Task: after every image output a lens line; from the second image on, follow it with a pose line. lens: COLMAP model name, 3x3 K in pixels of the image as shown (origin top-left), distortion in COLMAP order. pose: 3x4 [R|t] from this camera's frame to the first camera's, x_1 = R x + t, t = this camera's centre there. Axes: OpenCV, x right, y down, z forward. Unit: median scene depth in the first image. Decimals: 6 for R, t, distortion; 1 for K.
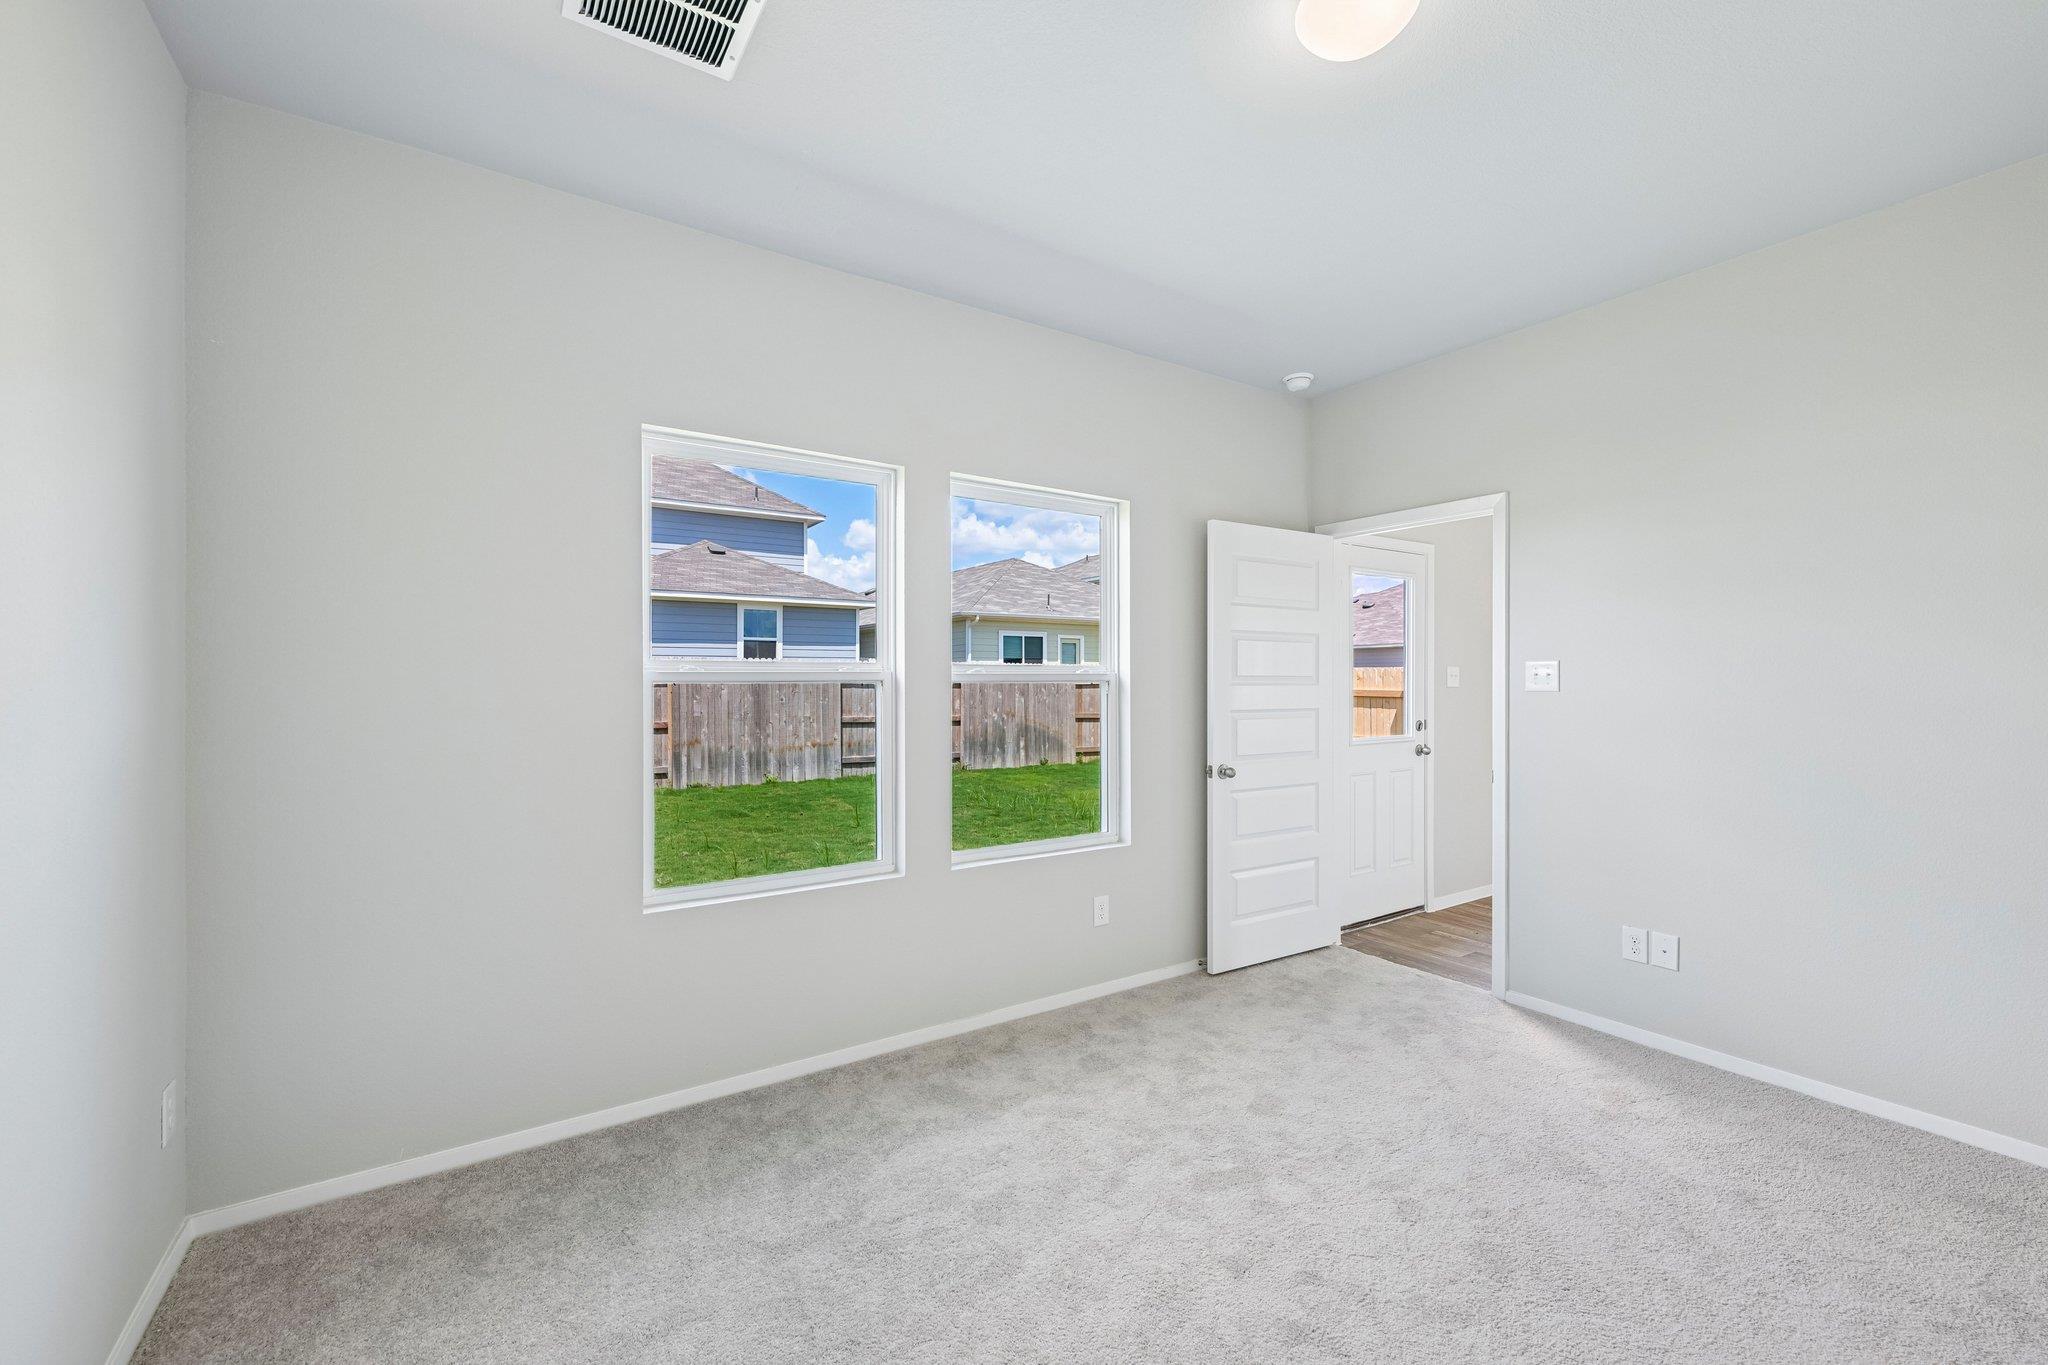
lens RADIAL K [[857.2, 0, 1012.9], [0, 857.2, 668.7], [0, 0, 1]] dist [-0.004532, 0.002599]
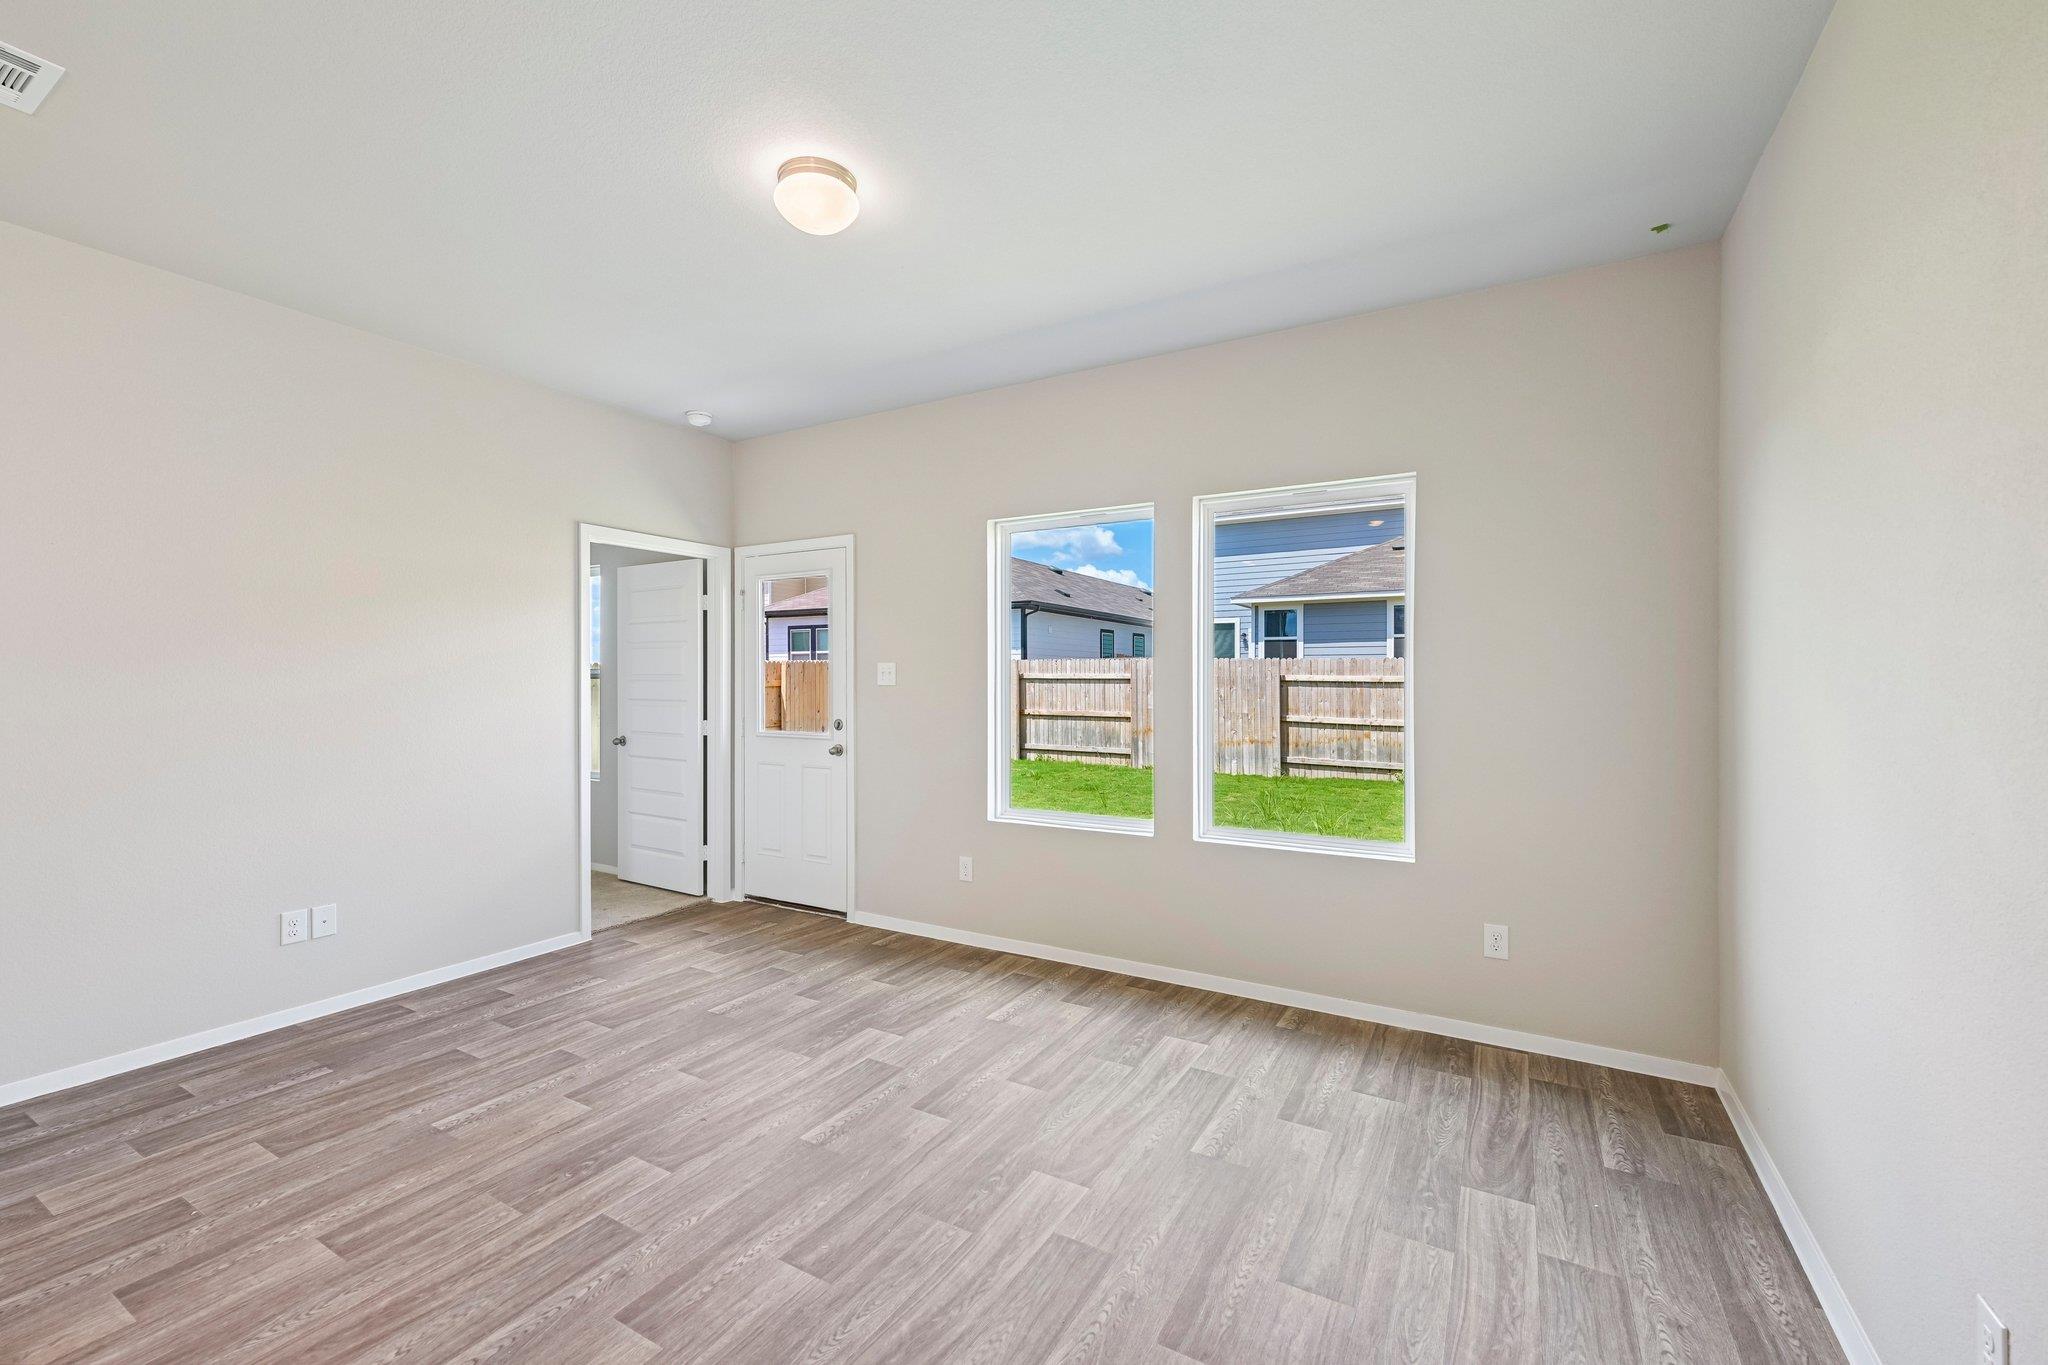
lens RADIAL K [[857.2, 0, 1033.6], [0, 857.2, 666.0], [0, 0, 1]] dist [-0.004532, 0.002599]
pose [[0.472497, -0.010755, -0.881267, 0.552673], [0.009428, 0.999930, -0.007148, 0.003593], [0.881282, -0.004931, 0.472565, 0.284345]]
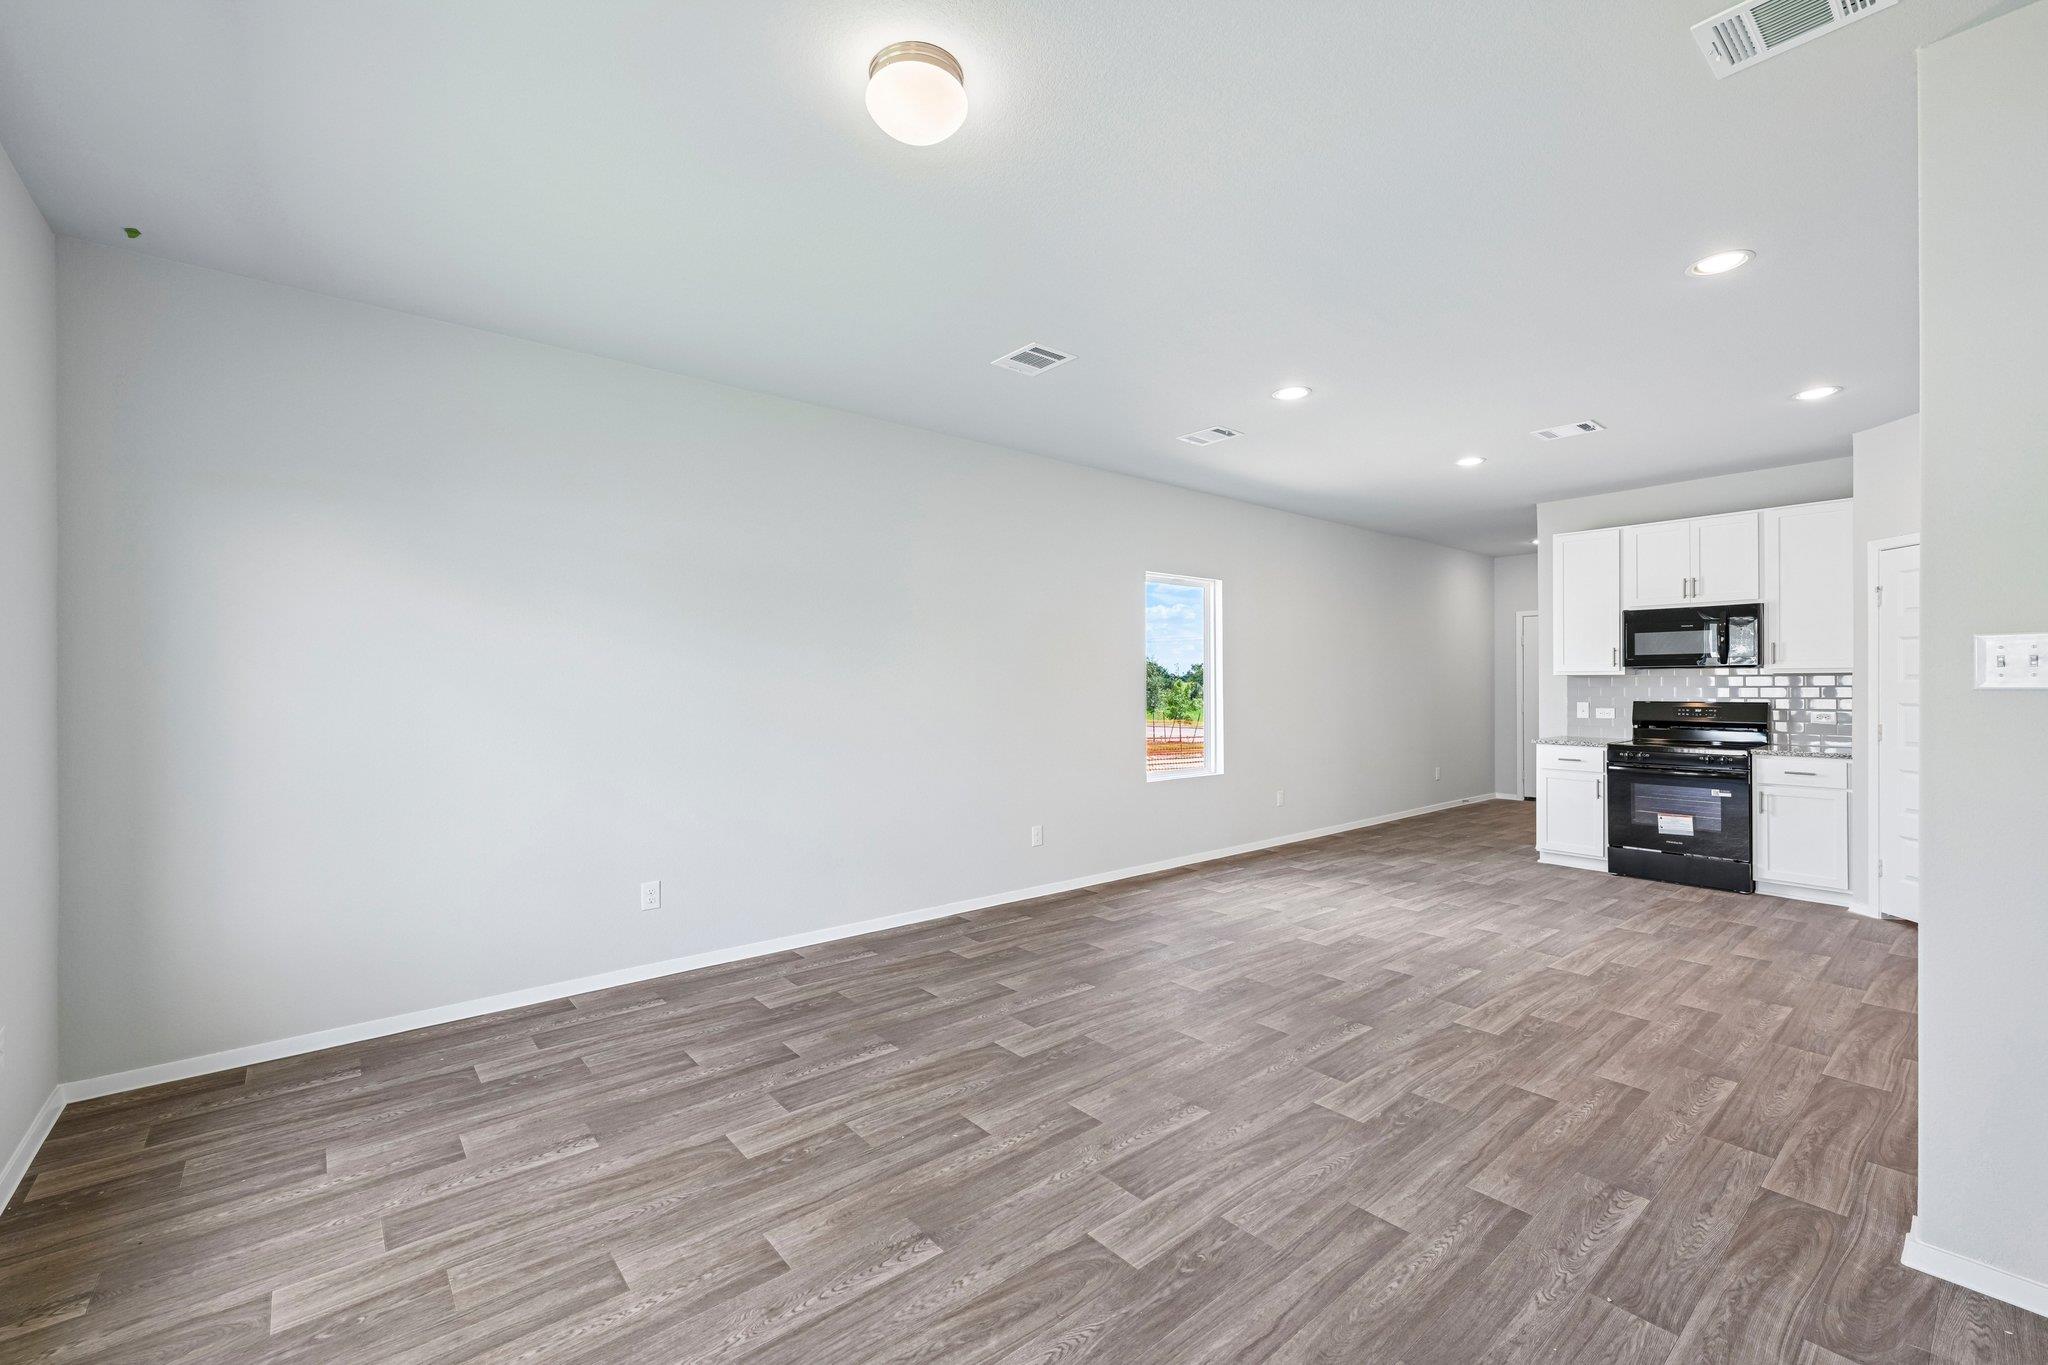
lens RADIAL K [[857.2, 0, 1012.5], [0, 857.2, 704.0], [0, 0, 1]] dist [-0.004532, 0.002599]
pose [[-0.123859, -0.026021, 0.991959, 0.197217], [-0.012648, 0.999616, 0.024642, 0.004592], [-0.992219, -0.009494, -0.124141, 0.337171]]
